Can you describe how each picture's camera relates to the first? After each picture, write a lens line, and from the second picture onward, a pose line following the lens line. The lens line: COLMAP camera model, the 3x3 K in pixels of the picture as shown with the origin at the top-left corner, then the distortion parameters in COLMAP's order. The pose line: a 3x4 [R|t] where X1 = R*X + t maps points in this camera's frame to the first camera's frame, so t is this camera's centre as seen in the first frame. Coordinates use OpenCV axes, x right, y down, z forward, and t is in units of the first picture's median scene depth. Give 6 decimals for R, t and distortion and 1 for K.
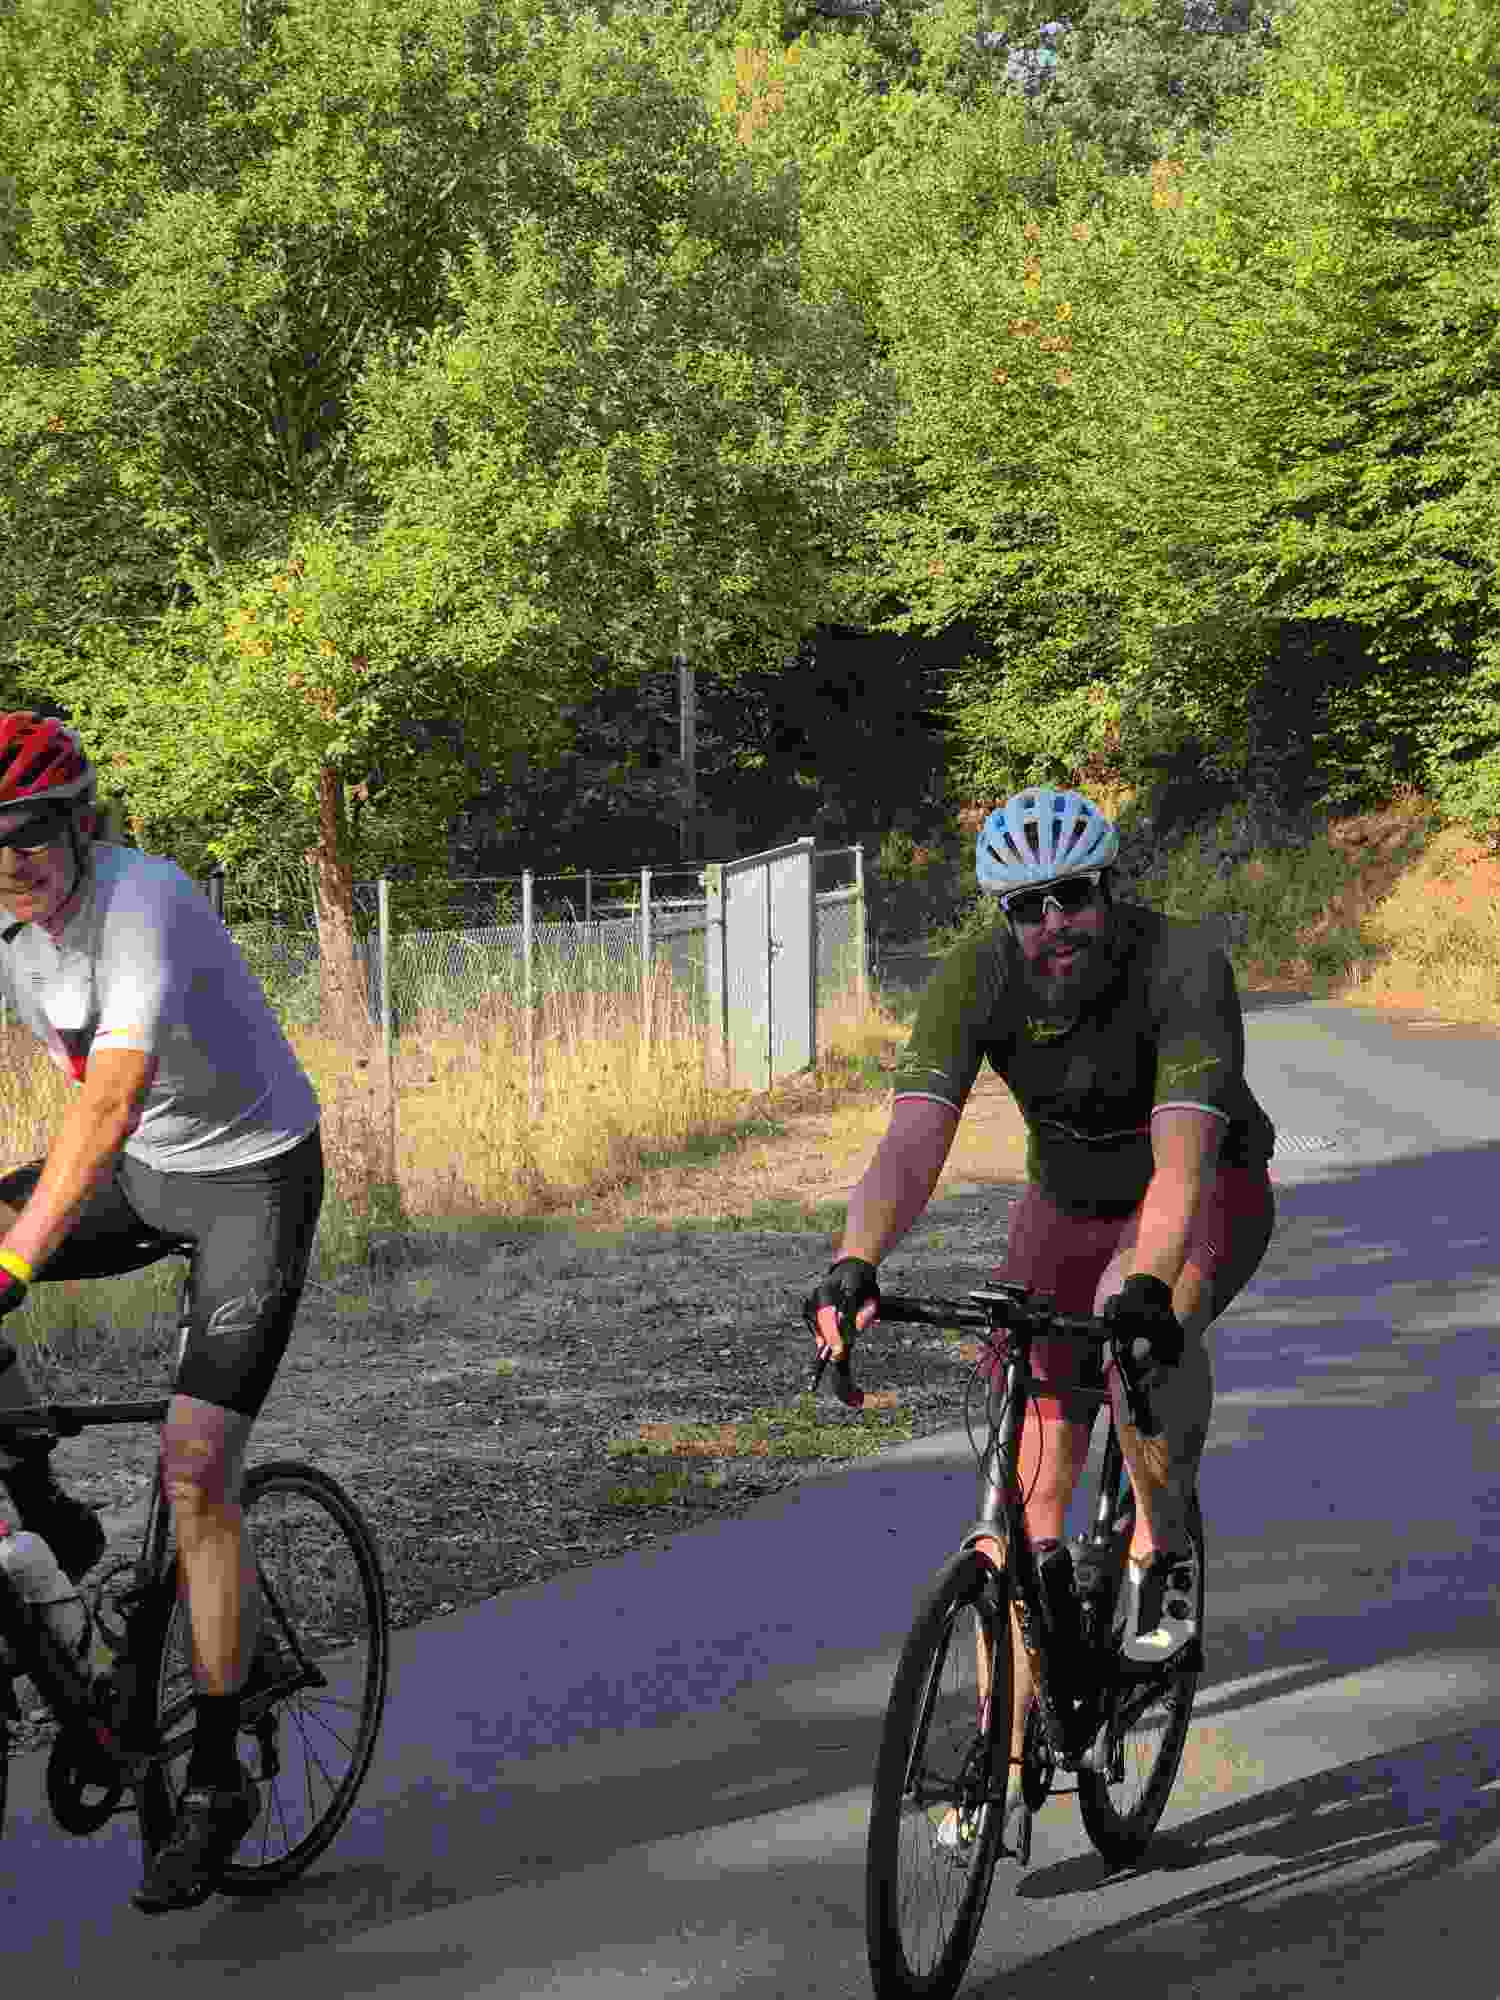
lens RADIAL K [[3775.8, 0, 770.3], [0, 3775.8, 1040.0], [0, 0, 1]] dist [0.043566, 0.000000]
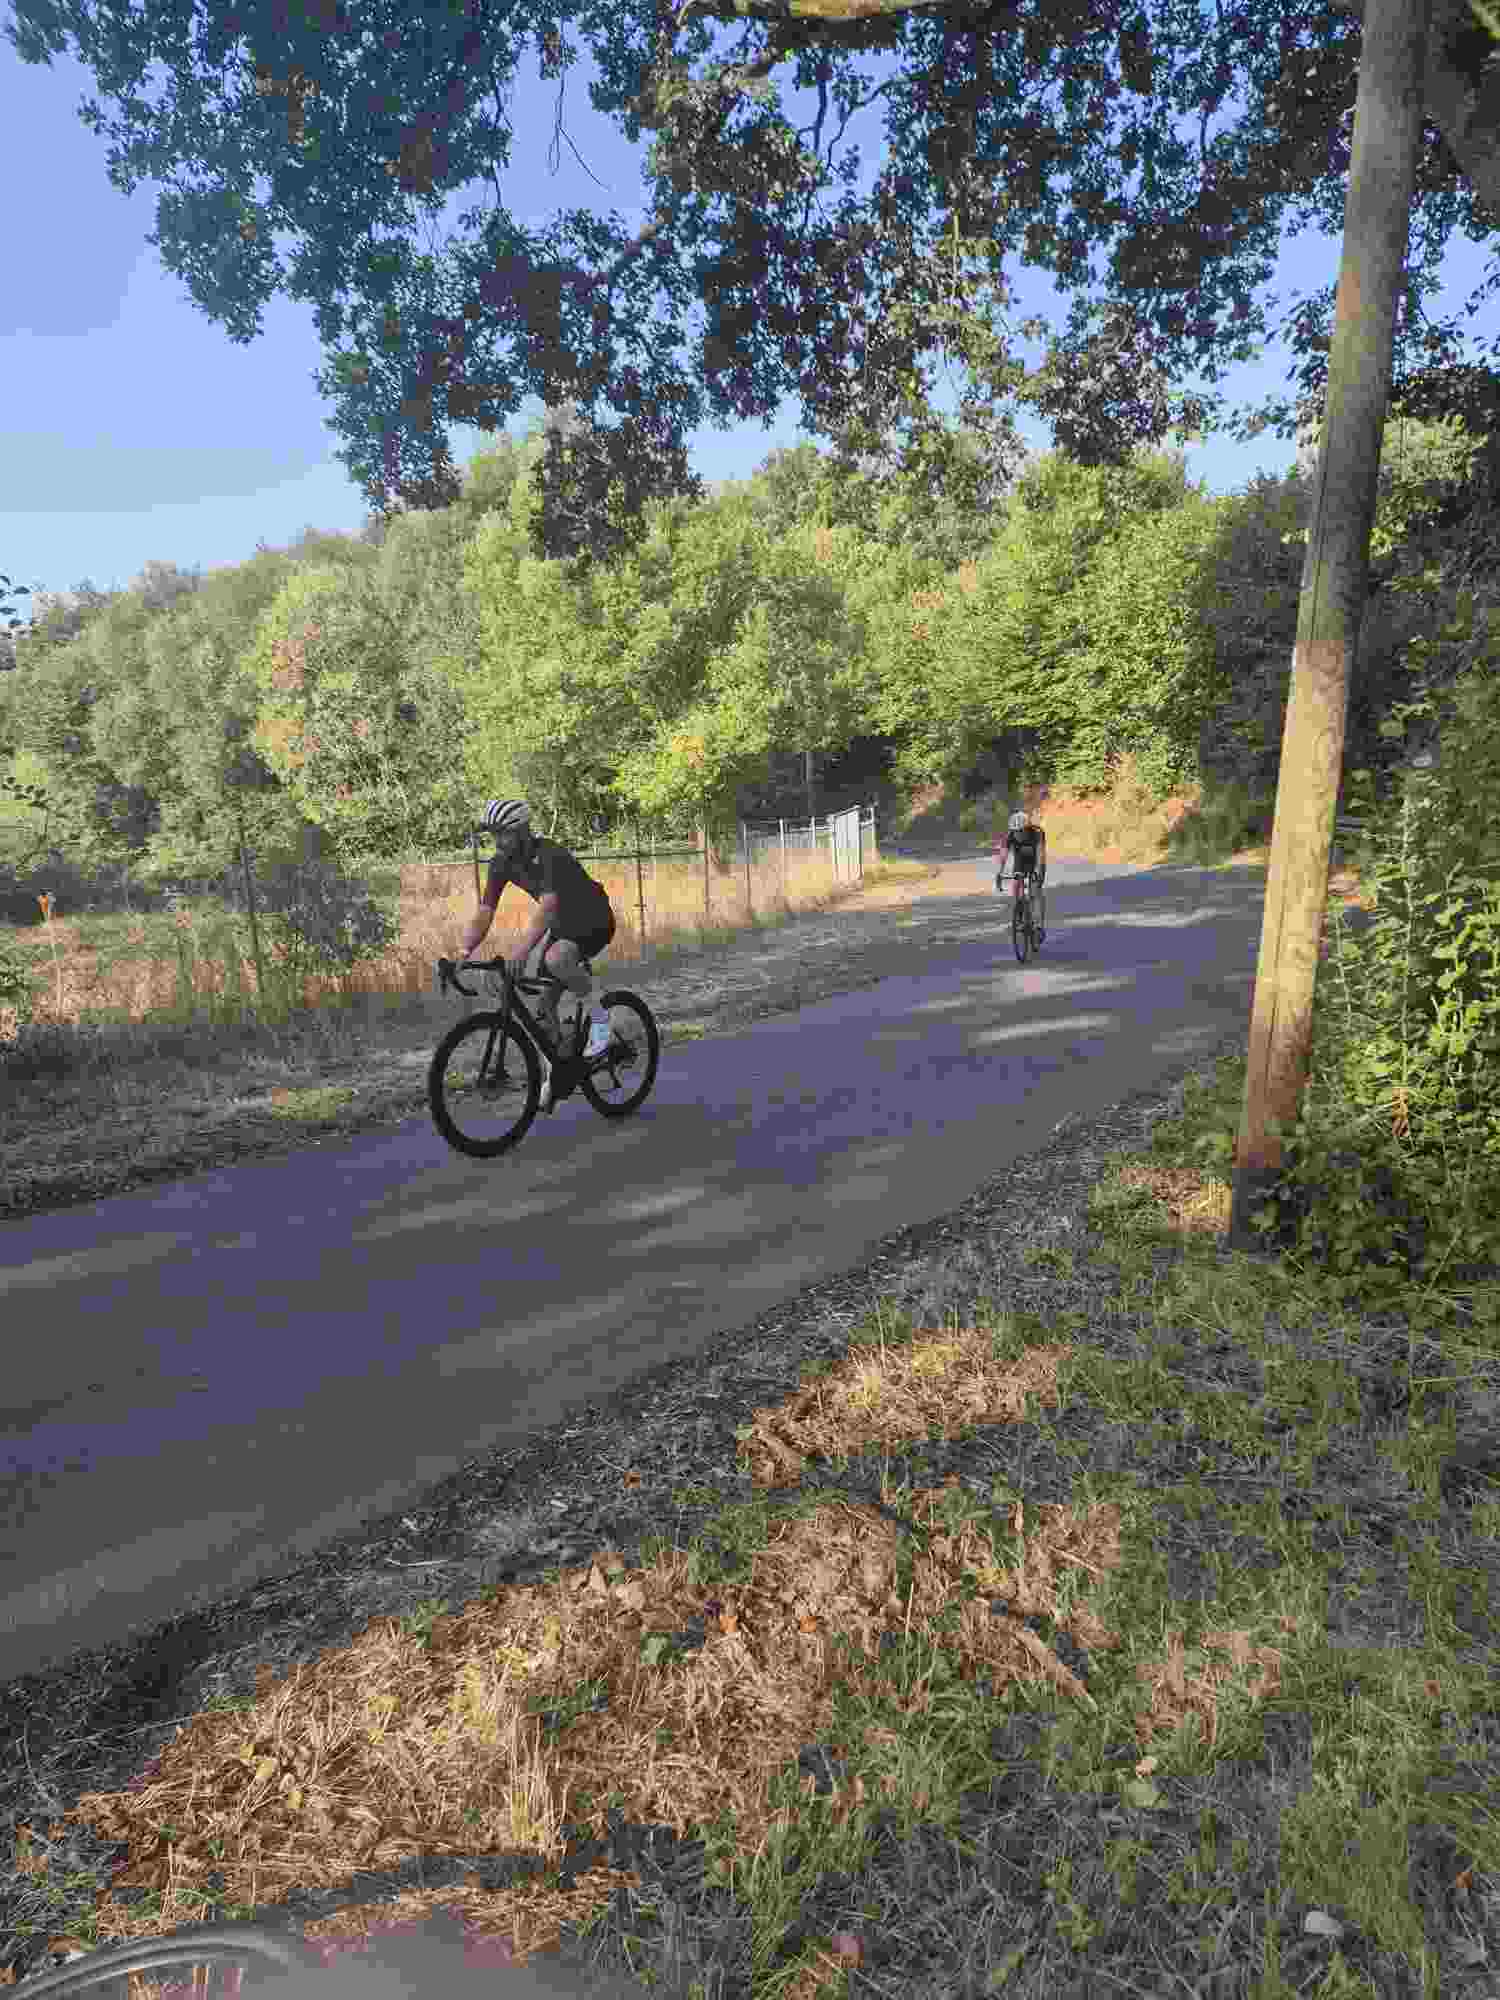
lens RADIAL K [[1318.4, 0, 757.4], [0, 1318.4, 1007.7], [0, 0, 1]] dist [0.058907, -0.012934]
pose [[0.998074, -0.030779, -0.053866, -0.015315], [0.035794, 0.994857, 0.094758, 0.006050], [0.050672, -0.096504, 0.994042, -0.092556]]
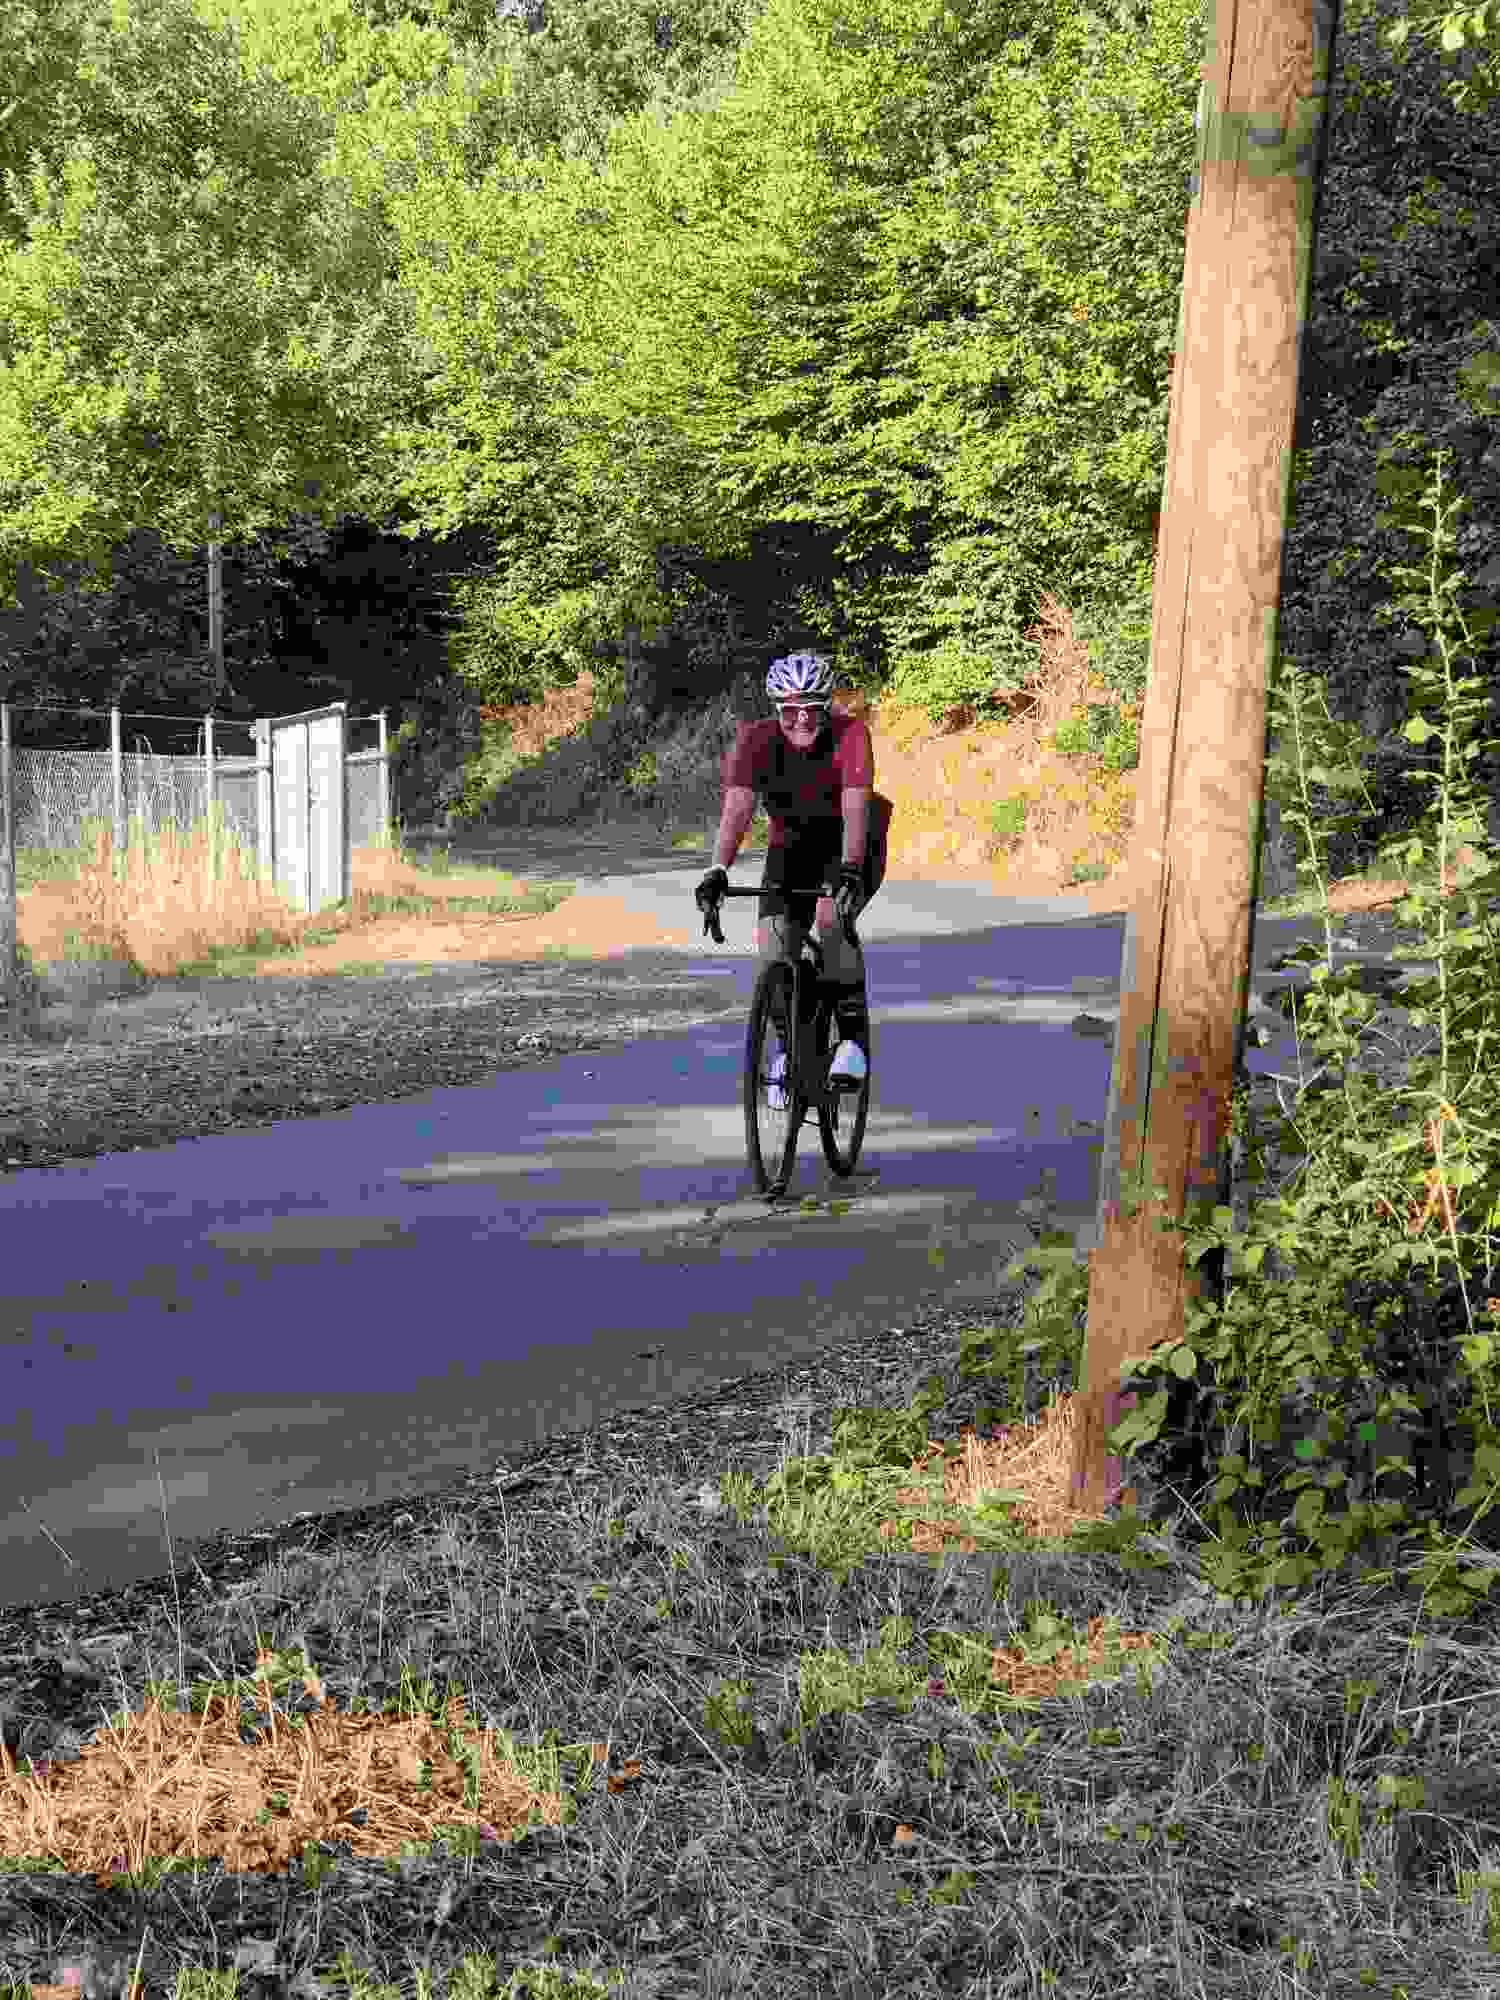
lens RADIAL K [[3775.8, 0, 797.6], [0, 3775.8, 1009.1], [0, 0, 1]] dist [0.043566, 0.000000]
pose [[0.990332, -0.003879, 0.138666, -0.009088], [0.002343, 0.999934, 0.011241, 0.020772], [-0.138701, -0.010808, 0.990275, -0.112172]]
